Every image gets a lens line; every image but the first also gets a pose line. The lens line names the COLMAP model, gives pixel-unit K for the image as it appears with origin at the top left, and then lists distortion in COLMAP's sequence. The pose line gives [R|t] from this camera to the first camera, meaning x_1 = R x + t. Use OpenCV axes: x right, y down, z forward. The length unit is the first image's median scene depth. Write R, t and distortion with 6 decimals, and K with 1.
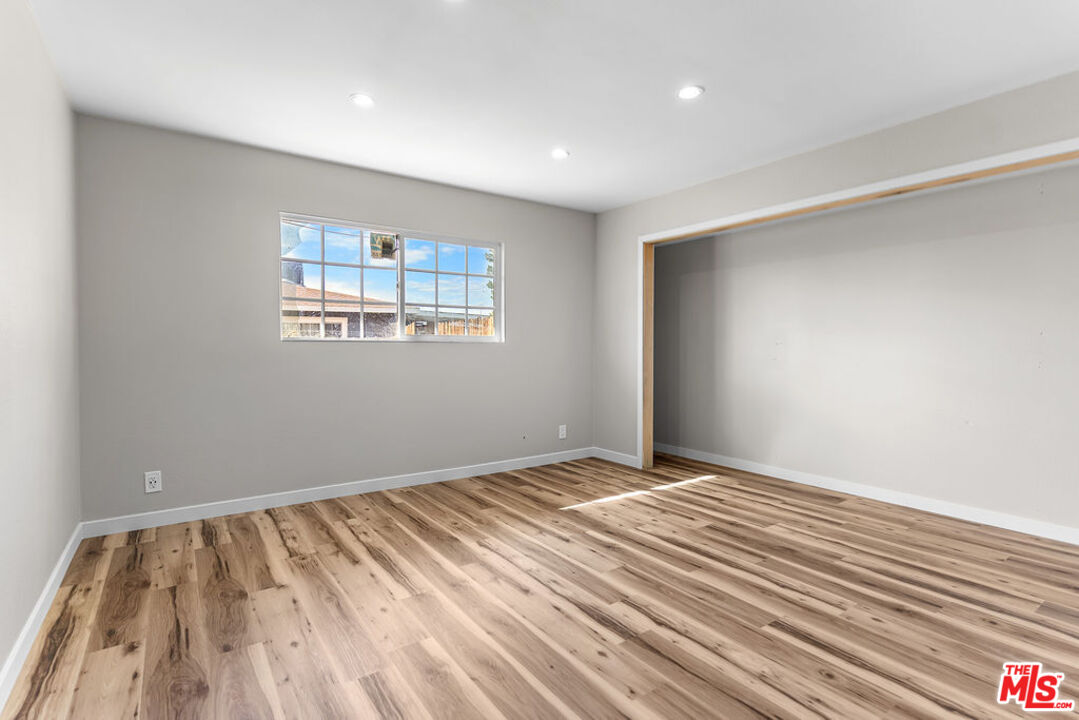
lens RADIAL K [[522.5, 0, 541.1], [0, 522.5, 355.3], [0, 0, 1]] dist [-0.000411, 0.000108]
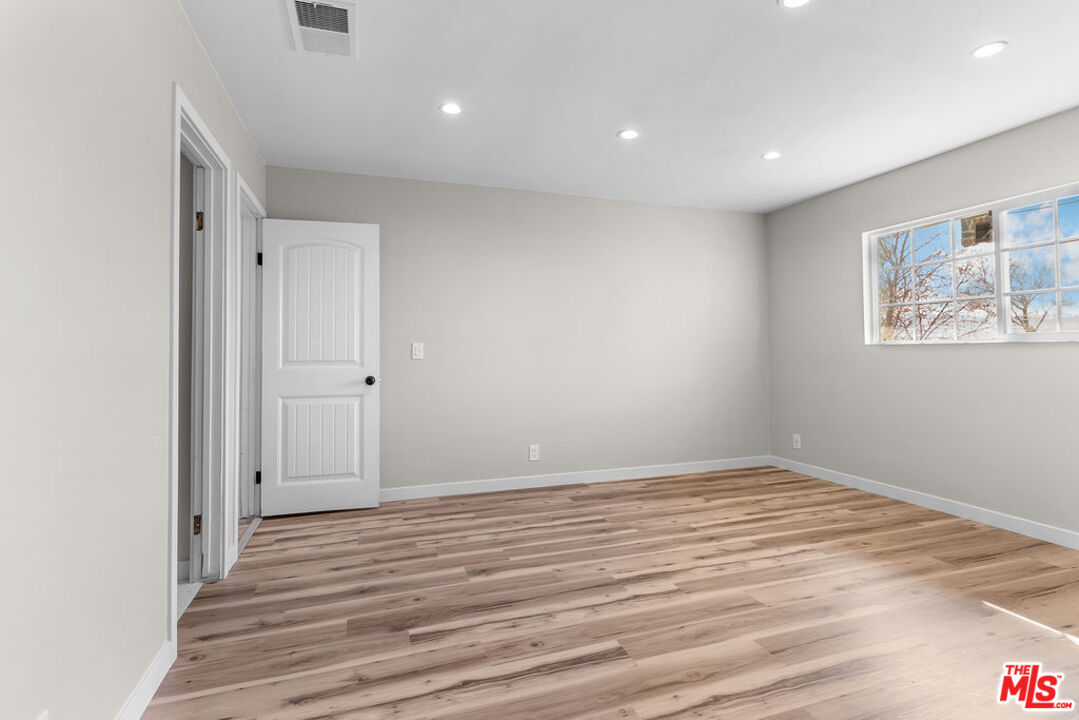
lens RADIAL K [[522.5, 0, 540.9], [0, 522.5, 354.3], [0, 0, 1]] dist [-0.000411, 0.000108]
pose [[-0.283487, 0.004579, -0.958965, 1.083838], [-0.008599, 0.999936, 0.007317, -0.014018], [0.958938, 0.010321, -0.283429, 0.883374]]
